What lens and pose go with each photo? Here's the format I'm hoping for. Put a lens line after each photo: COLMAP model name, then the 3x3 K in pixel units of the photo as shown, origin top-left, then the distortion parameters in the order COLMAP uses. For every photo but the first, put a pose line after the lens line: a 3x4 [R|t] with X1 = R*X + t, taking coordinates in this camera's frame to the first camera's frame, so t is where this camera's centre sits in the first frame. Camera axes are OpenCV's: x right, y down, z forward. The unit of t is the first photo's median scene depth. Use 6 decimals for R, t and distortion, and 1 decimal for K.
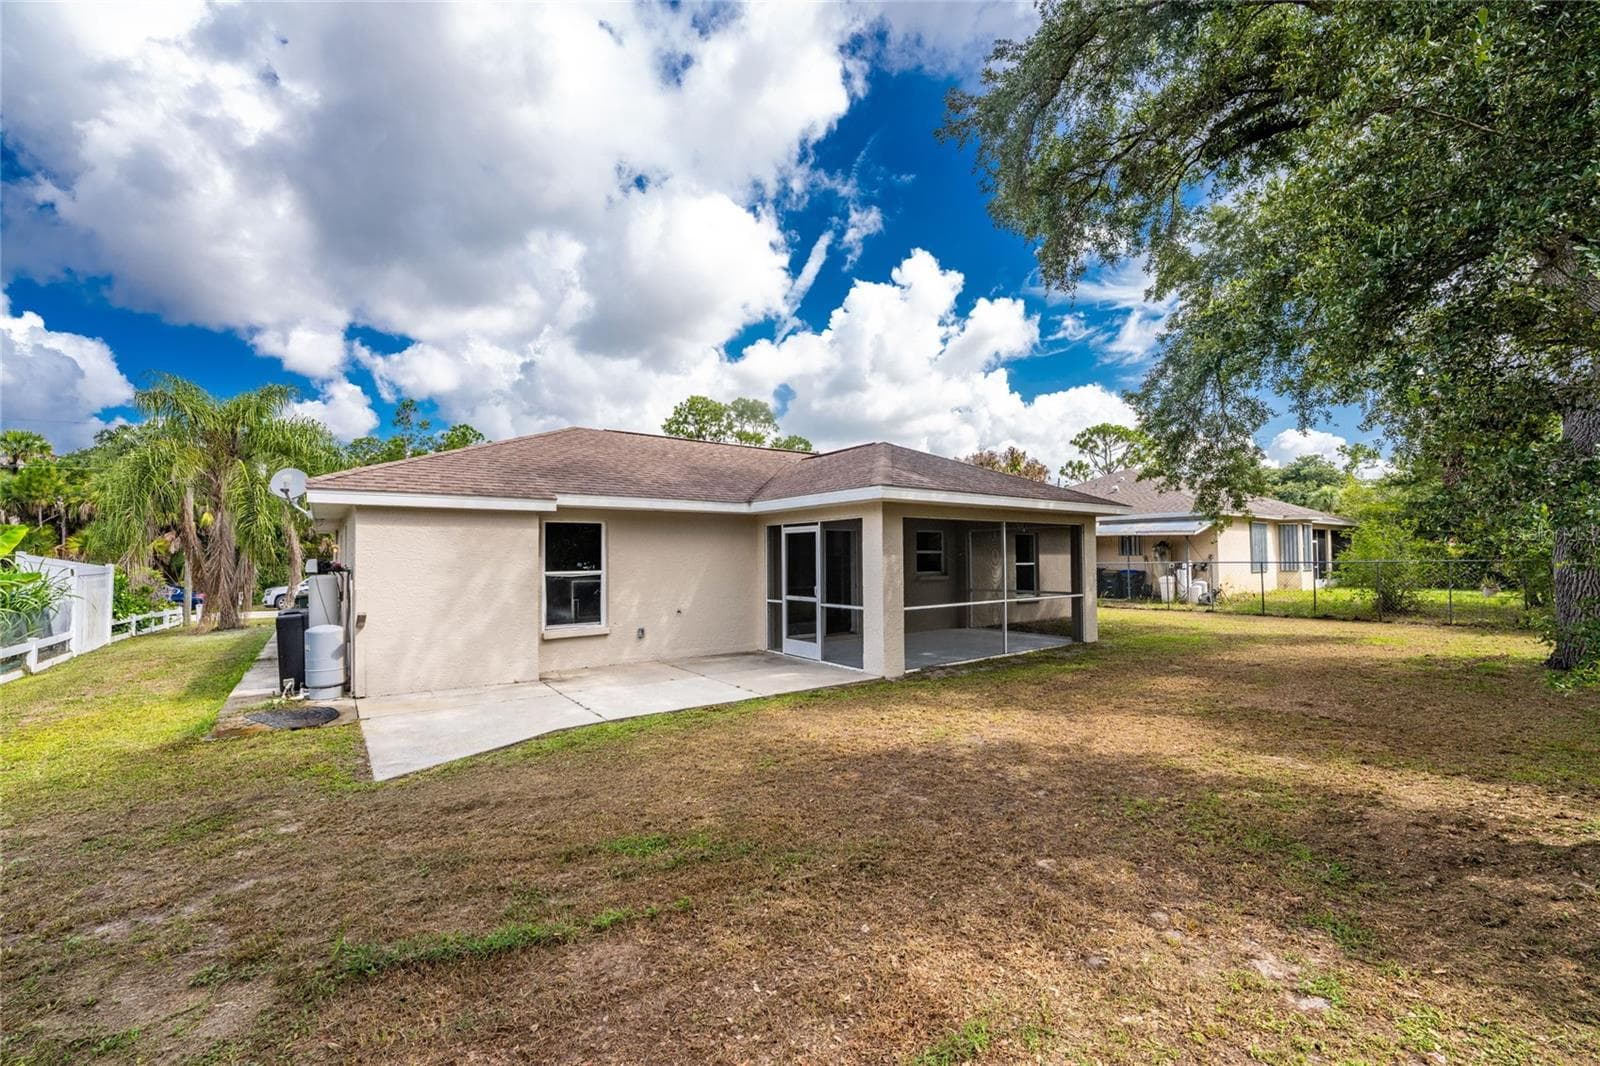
lens RADIAL K [[672.0, 0, 798.3], [0, 672.0, 558.3], [0, 0, 1]] dist [-0.028321, -0.000002]
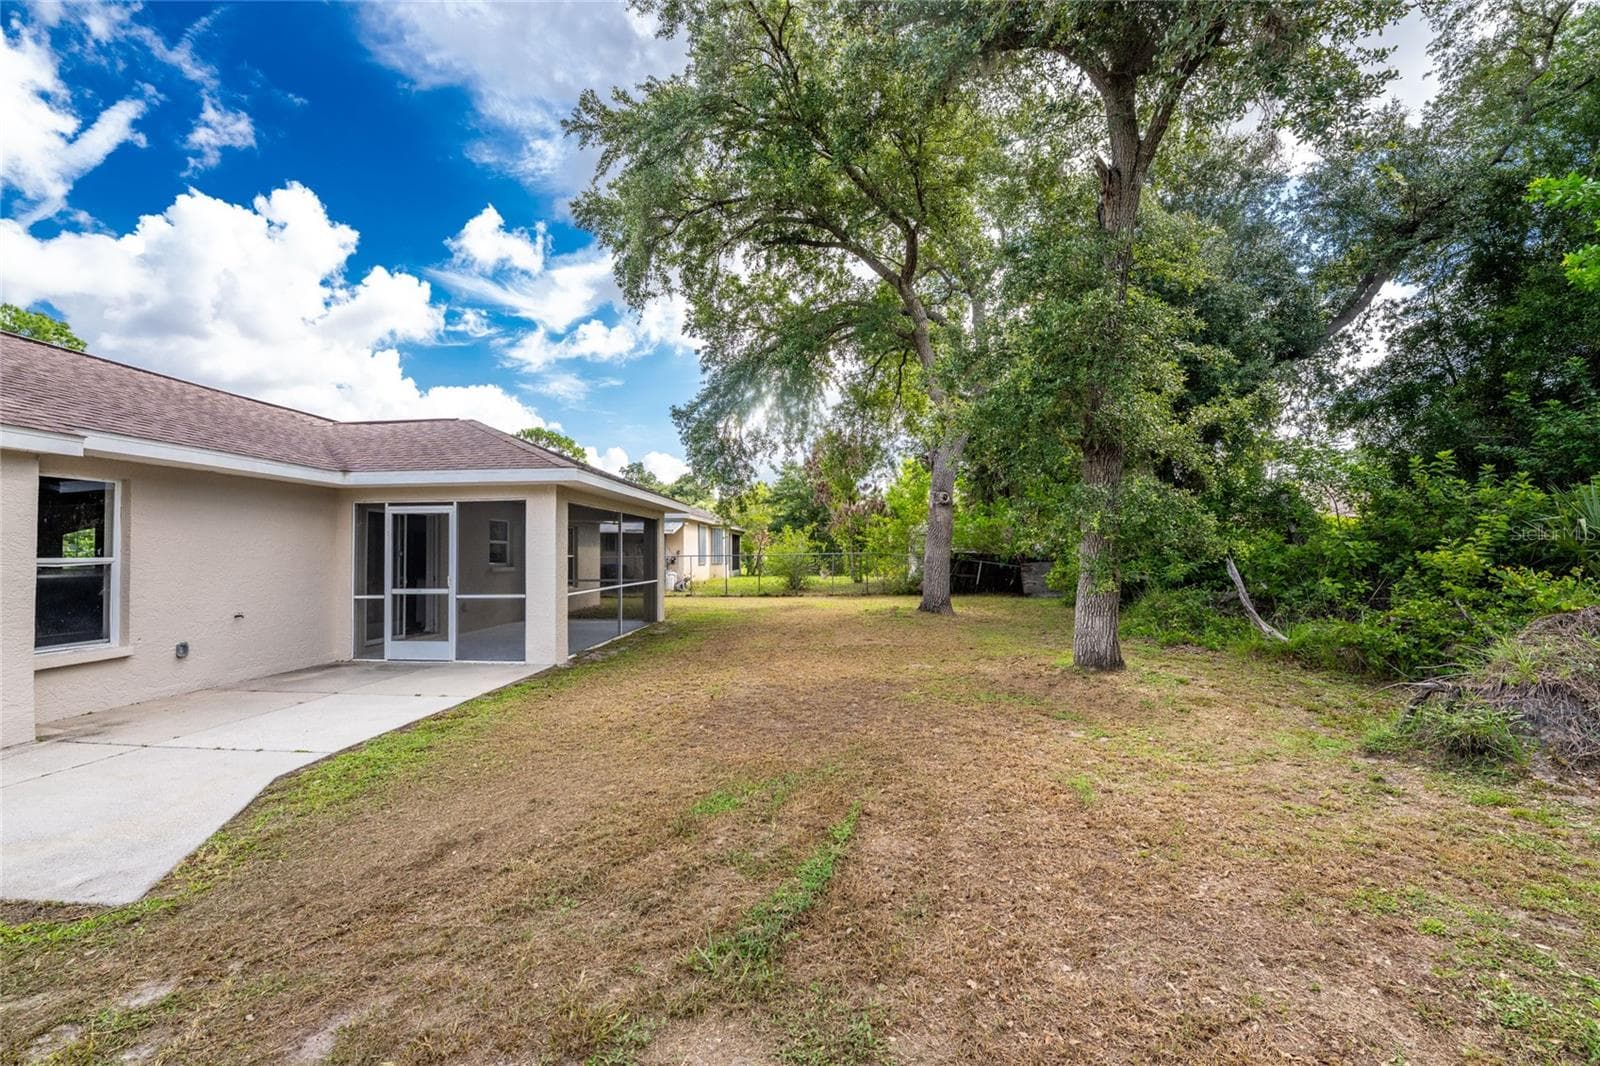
lens RADIAL K [[683.4, 0, 778.1], [0, 683.4, 529.0], [0, 0, 1]] dist [-0.002733, -0.000225]
pose [[0.647730, 0.031275, 0.761228, -0.255436], [0.005322, 0.998947, -0.045569, 0.016574], [-0.761852, 0.033568, 0.646881, 0.067019]]
